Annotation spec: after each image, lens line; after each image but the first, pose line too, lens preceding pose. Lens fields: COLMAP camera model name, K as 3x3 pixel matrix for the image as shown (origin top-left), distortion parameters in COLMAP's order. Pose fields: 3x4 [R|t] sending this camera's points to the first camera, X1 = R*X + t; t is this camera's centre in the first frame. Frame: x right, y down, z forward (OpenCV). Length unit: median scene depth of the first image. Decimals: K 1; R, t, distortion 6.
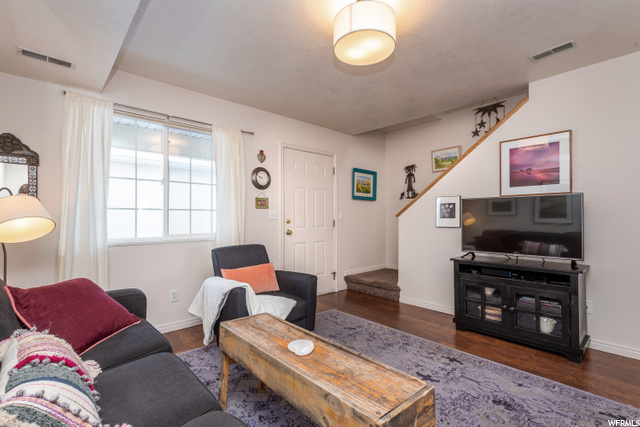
lens RADIAL K [[297.6, 0, 316.7], [0, 297.6, 214.6], [0, 0, 1]] dist [0.009352, -0.000027]
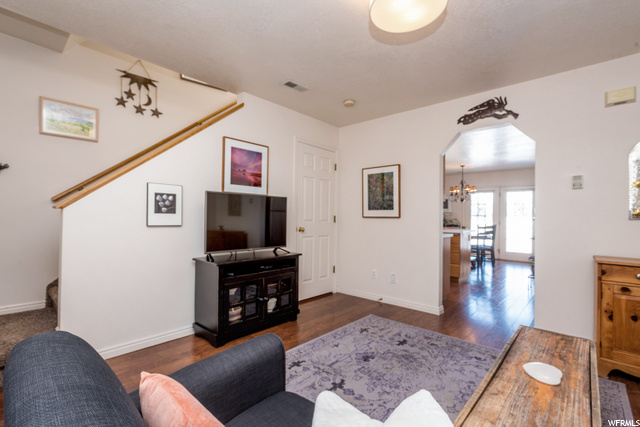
lens RADIAL K [[292.9, 0, 318.8], [0, 292.9, 214.0], [0, 0, 1]] dist [0.004207, 0.000341]
pose [[-0.106130, 0.008559, 0.994315, -0.387323], [-0.026232, 0.999591, -0.011404, 0.013513], [-0.994006, -0.027294, -0.105862, 0.831197]]
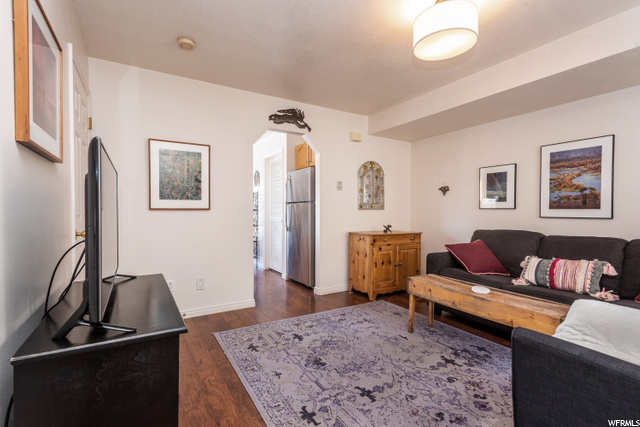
lens RADIAL K [[297.6, 0, 316.7], [0, 297.6, 214.6], [0, 0, 1]] dist [0.009352, -0.000027]
pose [[-0.981880, -0.007198, 0.189367, 0.248196], [-0.007156, 0.999974, 0.000906, 0.020121], [-0.189369, -0.000466, -0.981906, 1.332486]]
